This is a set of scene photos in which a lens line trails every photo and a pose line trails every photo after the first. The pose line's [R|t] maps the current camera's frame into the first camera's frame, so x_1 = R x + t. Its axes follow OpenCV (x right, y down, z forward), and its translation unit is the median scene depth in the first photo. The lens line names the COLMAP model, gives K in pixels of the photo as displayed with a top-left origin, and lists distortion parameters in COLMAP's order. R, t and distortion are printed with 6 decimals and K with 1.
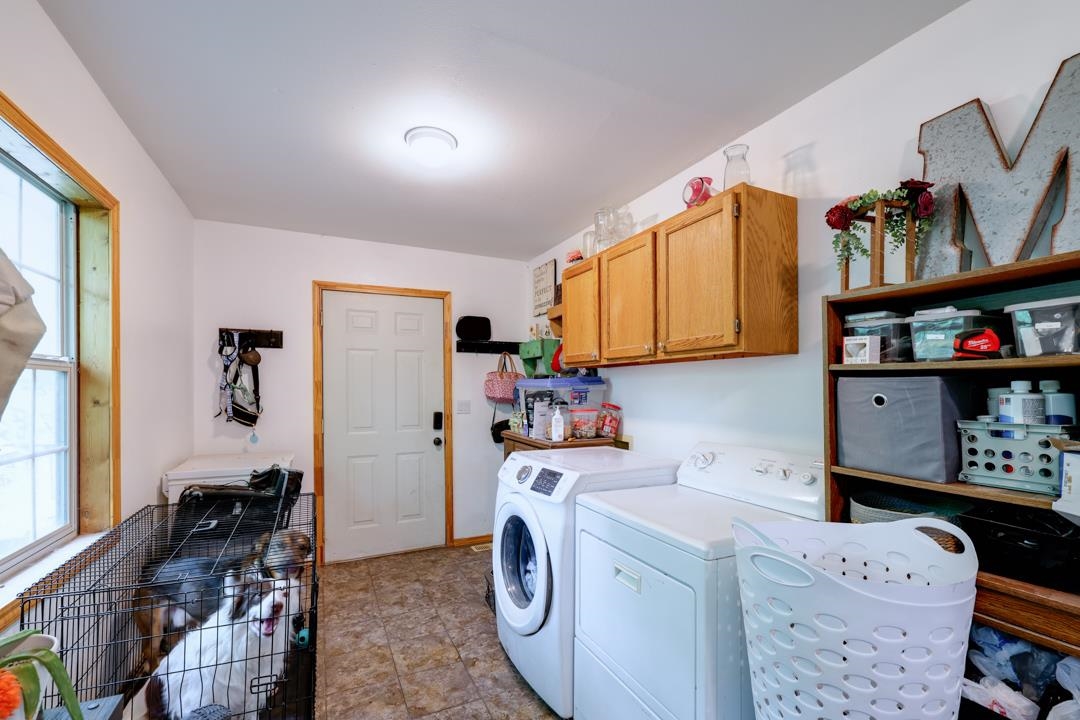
lens RADIAL K [[462.8, 0, 547.9], [0, 462.8, 388.5], [0, 0, 1]] dist [0.000137, -0.000858]
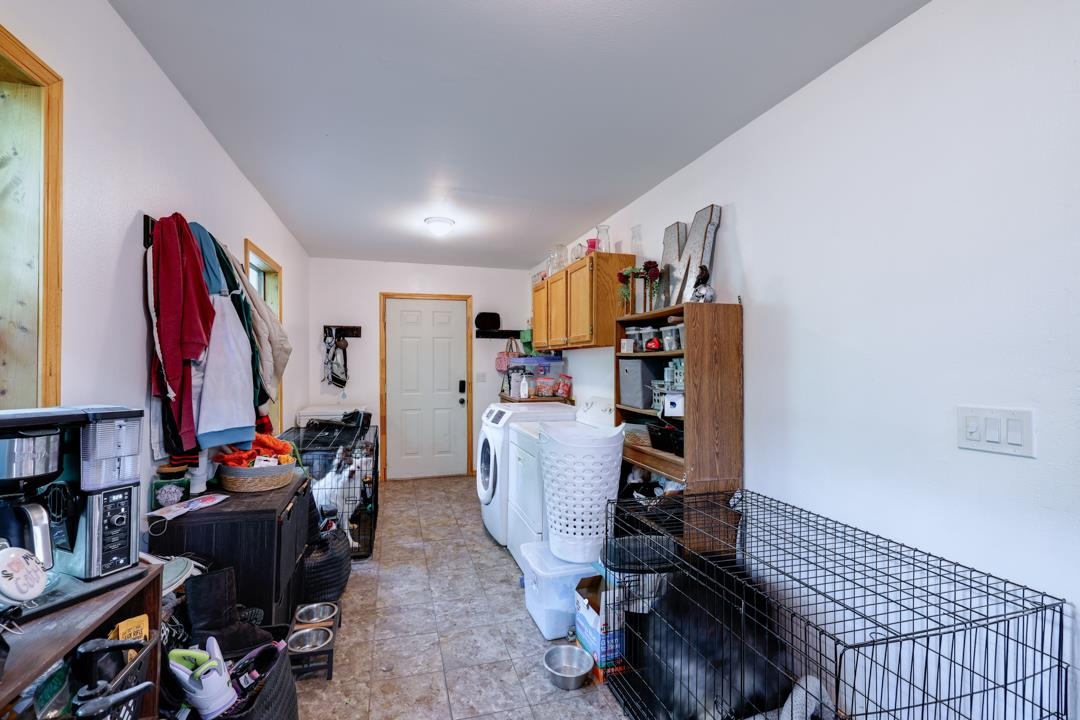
lens RADIAL K [[462.8, 0, 539.5], [0, 462.8, 363.9], [0, 0, 1]] dist [0.000137, -0.000858]
pose [[0.987605, 0.002497, -0.156938, 0.289972], [-0.002262, 0.999996, 0.001676, -0.003700], [0.156941, -0.001301, 0.987607, -0.486508]]
